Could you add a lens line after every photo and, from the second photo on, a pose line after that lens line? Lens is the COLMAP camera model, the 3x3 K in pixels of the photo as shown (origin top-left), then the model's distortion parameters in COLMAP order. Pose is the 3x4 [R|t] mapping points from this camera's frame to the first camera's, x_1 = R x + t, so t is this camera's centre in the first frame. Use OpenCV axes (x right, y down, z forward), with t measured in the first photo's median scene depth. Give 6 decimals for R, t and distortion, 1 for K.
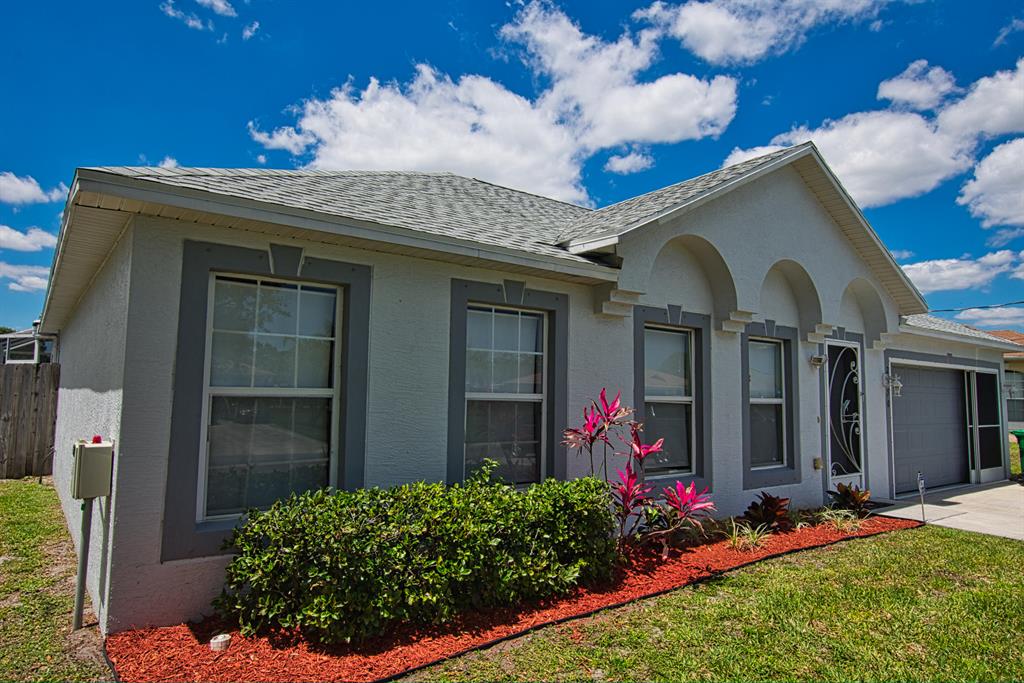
lens RADIAL K [[648.8, 0, 514.8], [0, 648.8, 340.6], [0, 0, 1]] dist [-0.012236, 0.005103]
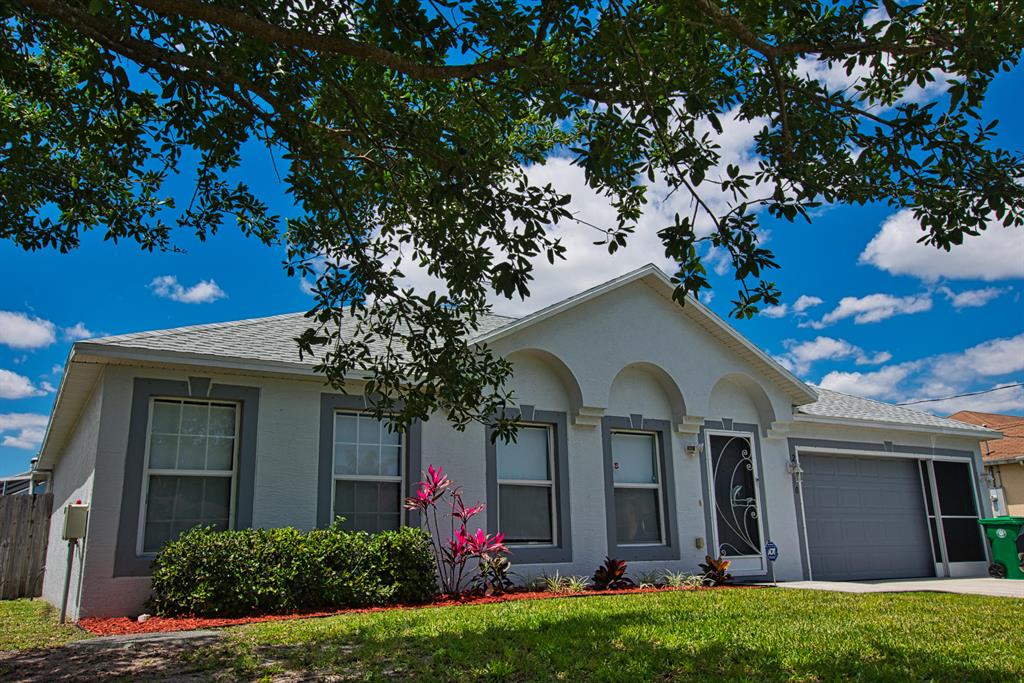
lens RADIAL K [[818.2, 0, 513.9], [0, 818.2, 342.9], [0, 0, 1]] dist [-0.001212, 0.017631]
pose [[0.993317, -0.066182, -0.094558, 0.314586], [0.049605, 0.984538, -0.167998, 0.074695], [0.104214, 0.162185, 0.981242, -0.462638]]
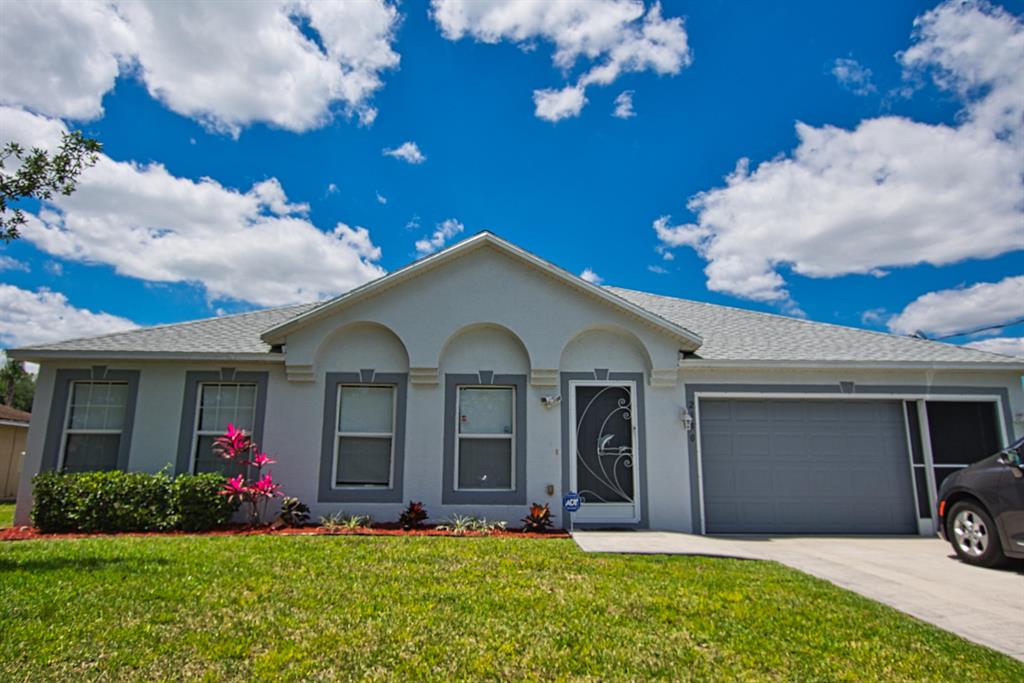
lens RADIAL K [[648.8, 0, 517.3], [0, 648.8, 333.3], [0, 0, 1]] dist [-0.012236, 0.005103]
pose [[0.816731, -0.135294, -0.560933, 1.129773], [0.056984, 0.986283, -0.154916, 0.092464], [0.574198, 0.094560, 0.813237, -0.003104]]
